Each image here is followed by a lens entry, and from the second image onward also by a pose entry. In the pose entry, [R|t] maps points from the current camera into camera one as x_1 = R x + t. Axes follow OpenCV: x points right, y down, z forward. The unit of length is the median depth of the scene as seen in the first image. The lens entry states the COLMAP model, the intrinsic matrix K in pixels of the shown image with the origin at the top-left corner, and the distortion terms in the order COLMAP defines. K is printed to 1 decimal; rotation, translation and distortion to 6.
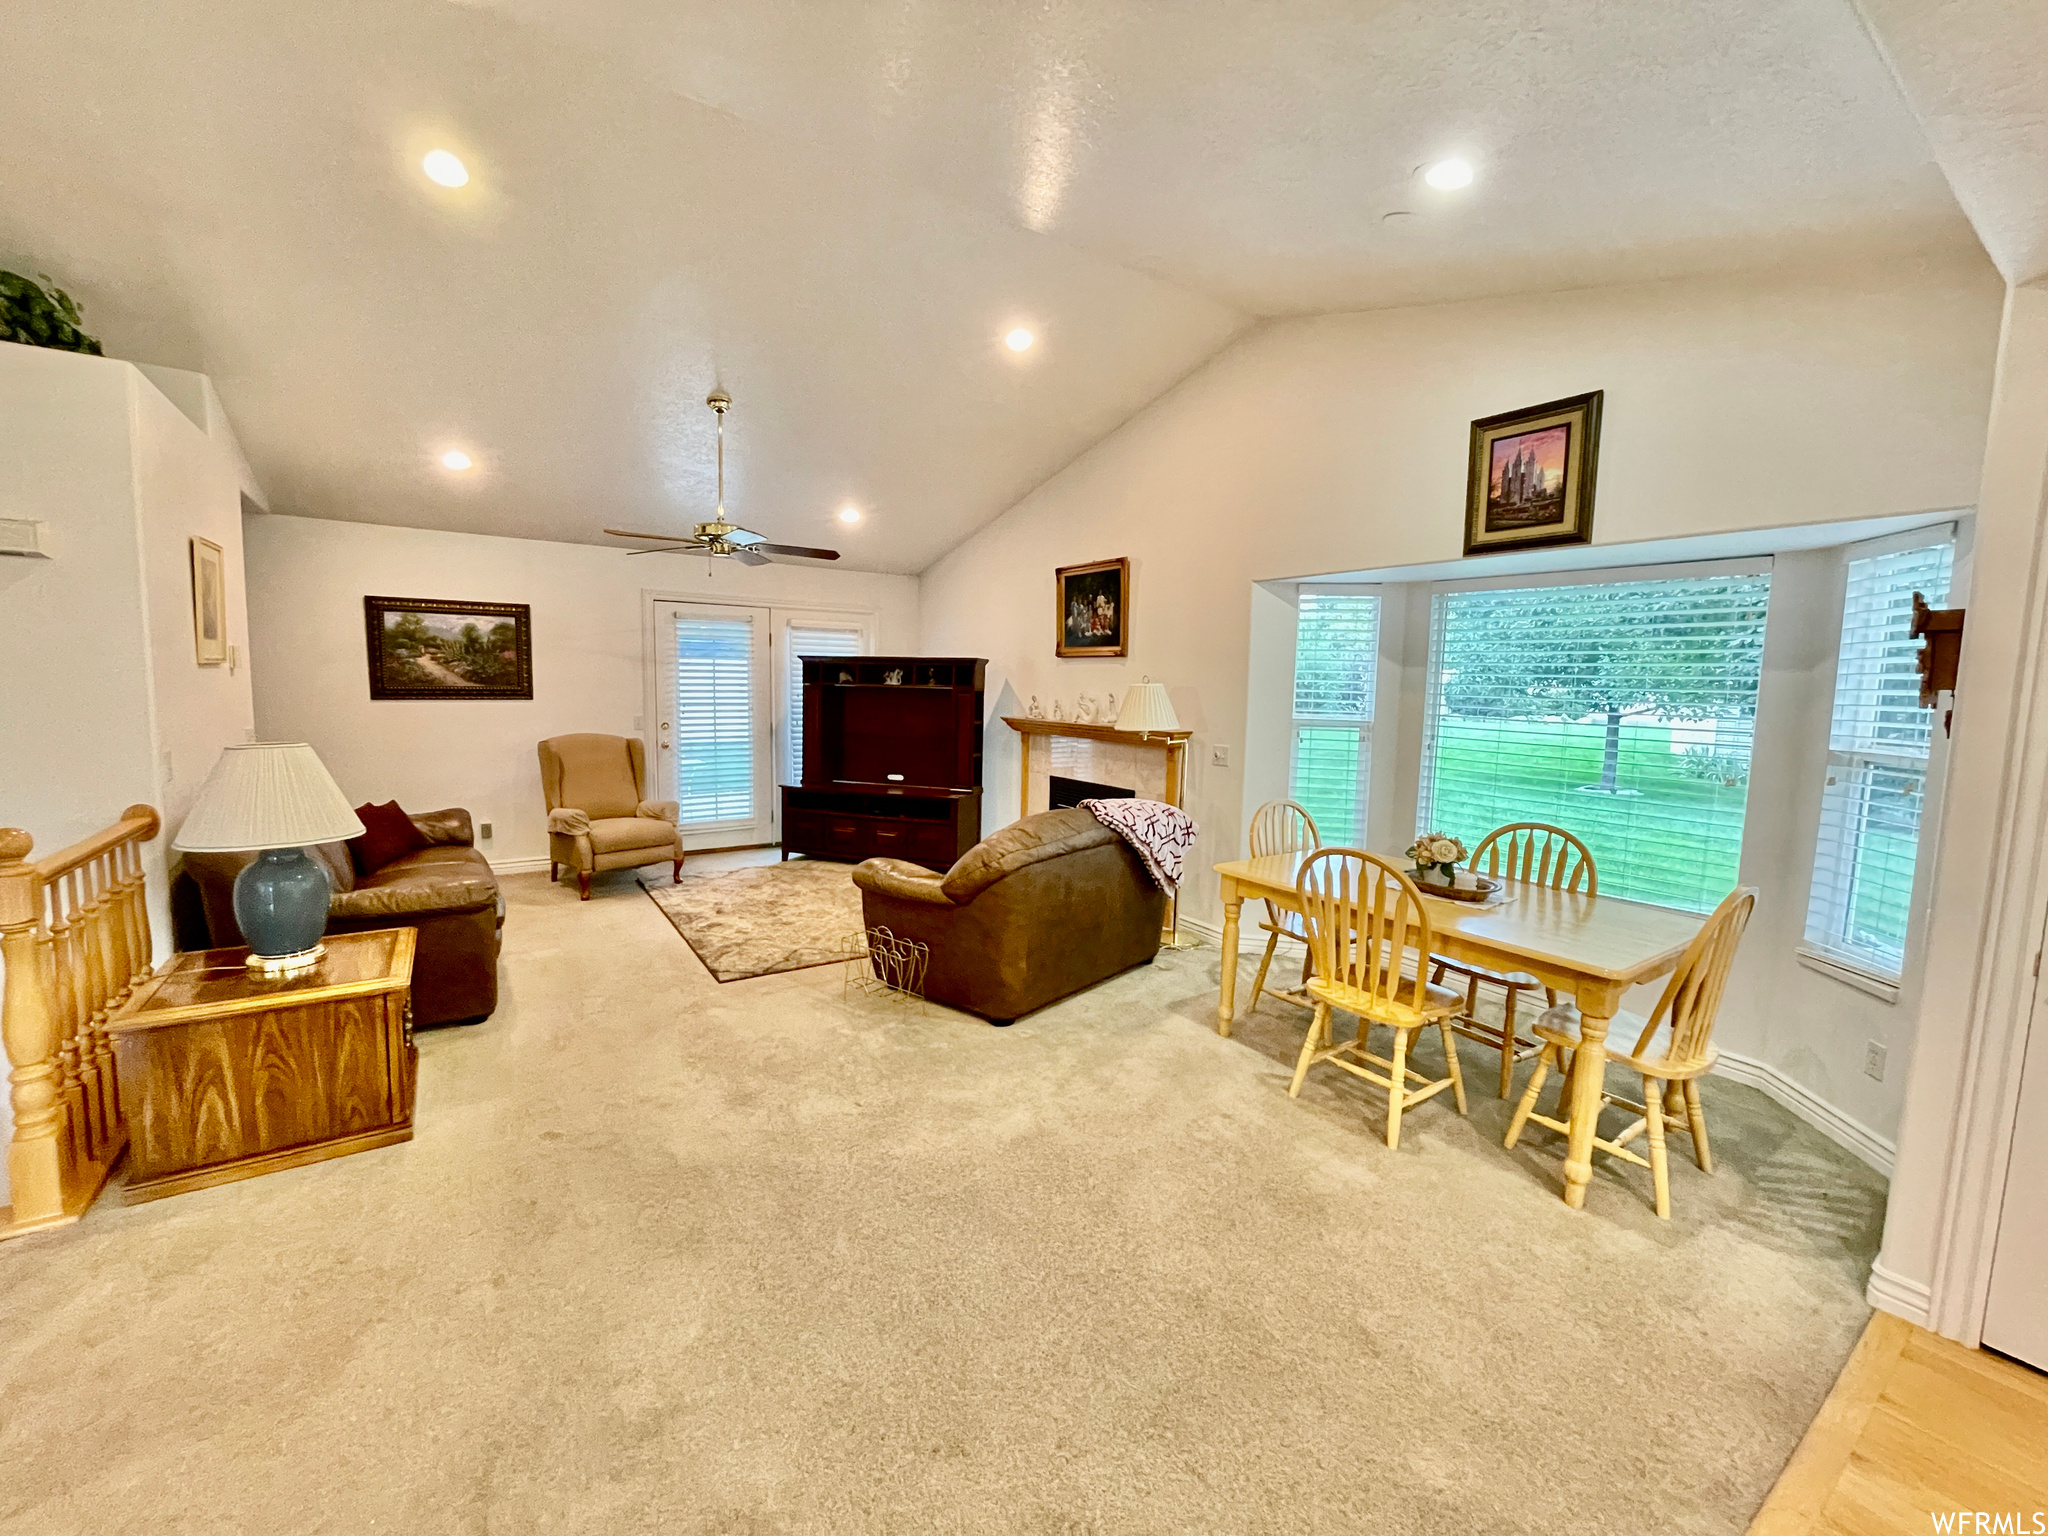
lens RADIAL K [[833.3, 0, 1020.2], [0, 833.3, 766.1], [0, 0, 1]] dist [-0.002459, -0.000570]
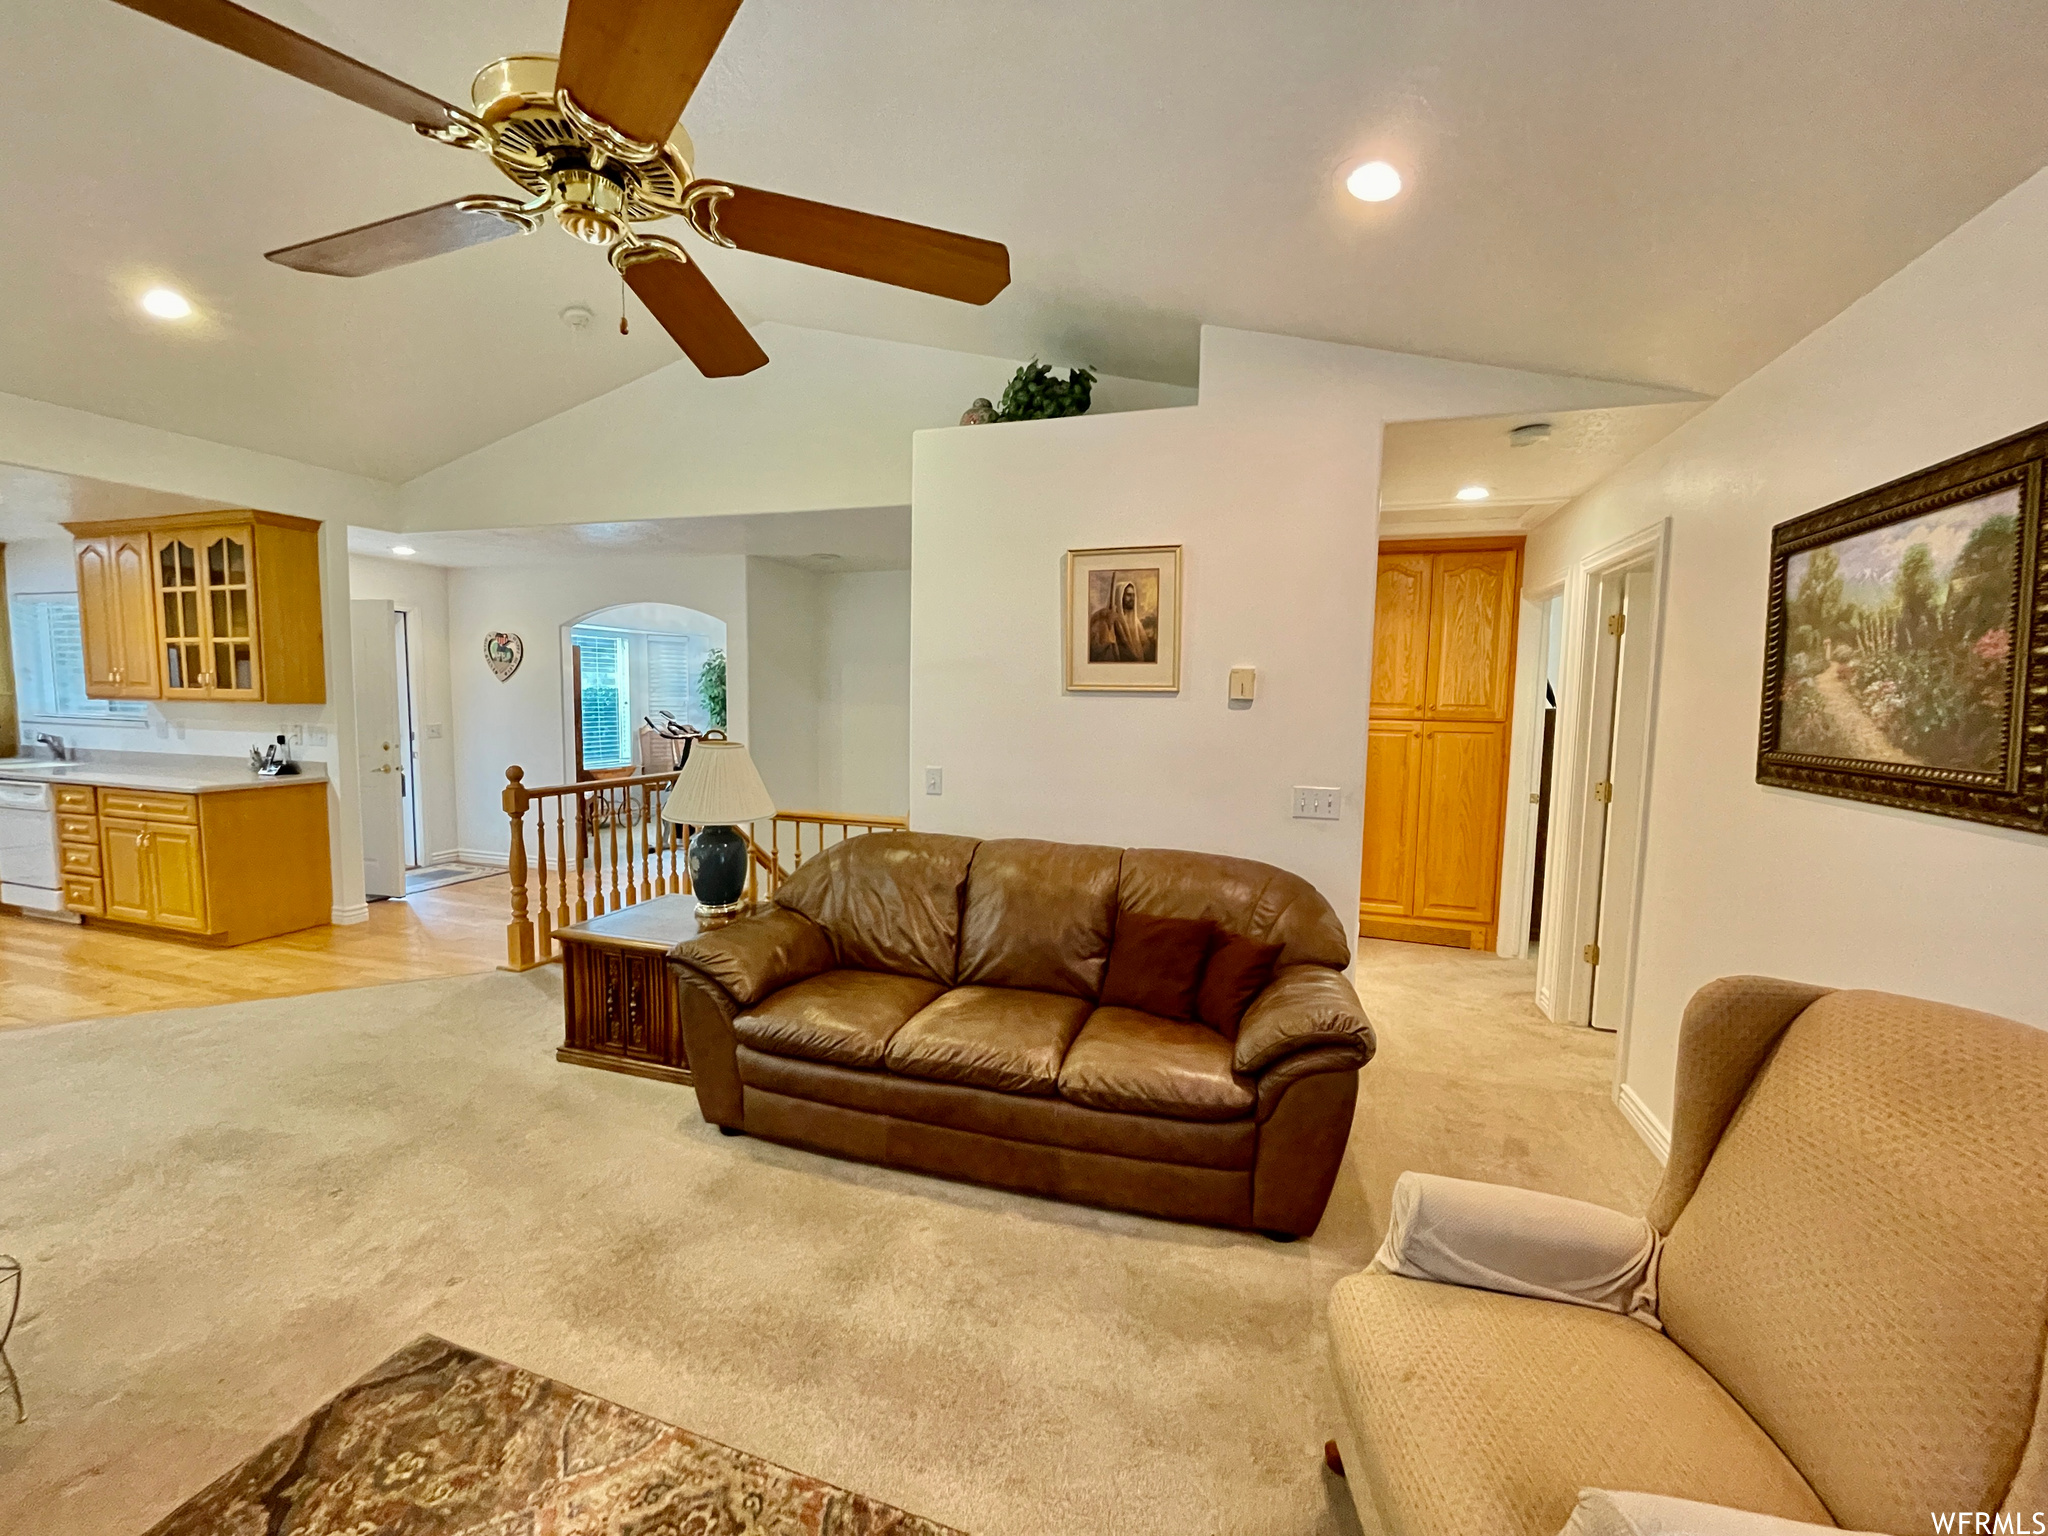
lens RADIAL K [[833.3, 0, 1025.0], [0, 833.3, 761.5], [0, 0, 1]] dist [-0.002459, -0.000570]
pose [[-0.792587, 0.017798, -0.609499, -0.329204], [-0.093233, 0.984283, 0.149981, -0.154276], [0.602589, 0.175698, -0.778471, 1.442307]]
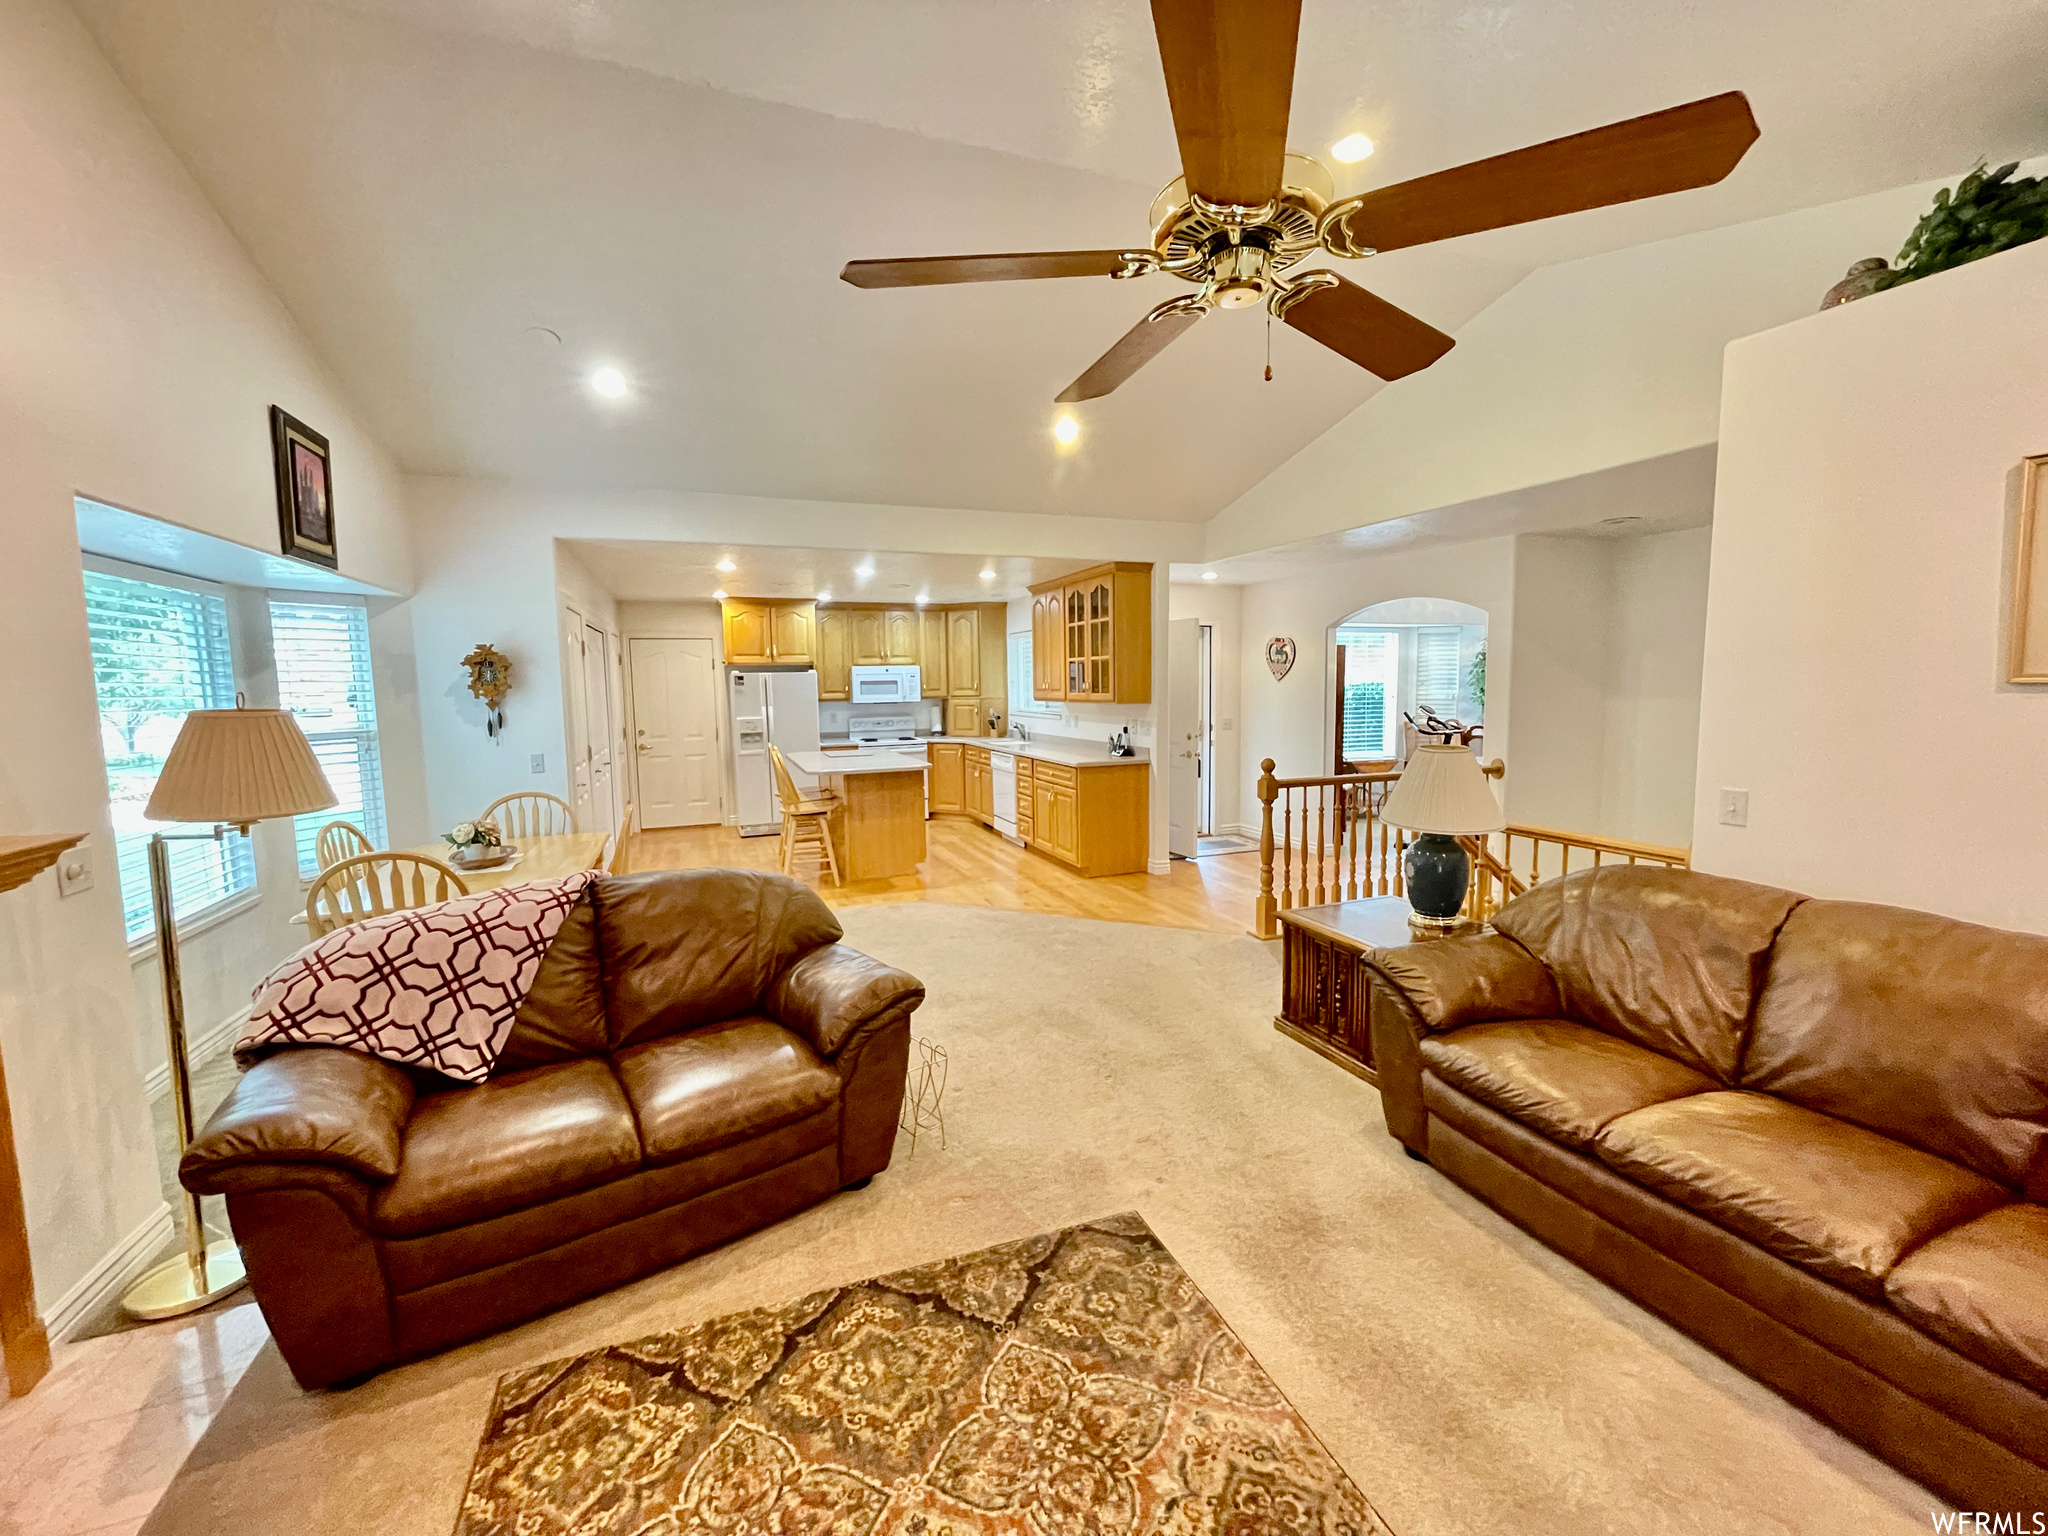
lens RADIAL K [[833.3, 0, 1018.2], [0, 833.3, 760.8], [0, 0, 1]] dist [-0.002459, -0.000570]
pose [[-0.972196, -0.026866, 0.232621, -0.386462], [0.019976, 0.980260, 0.196699, -0.168770], [-0.233314, 0.195877, -0.952469, 1.453887]]
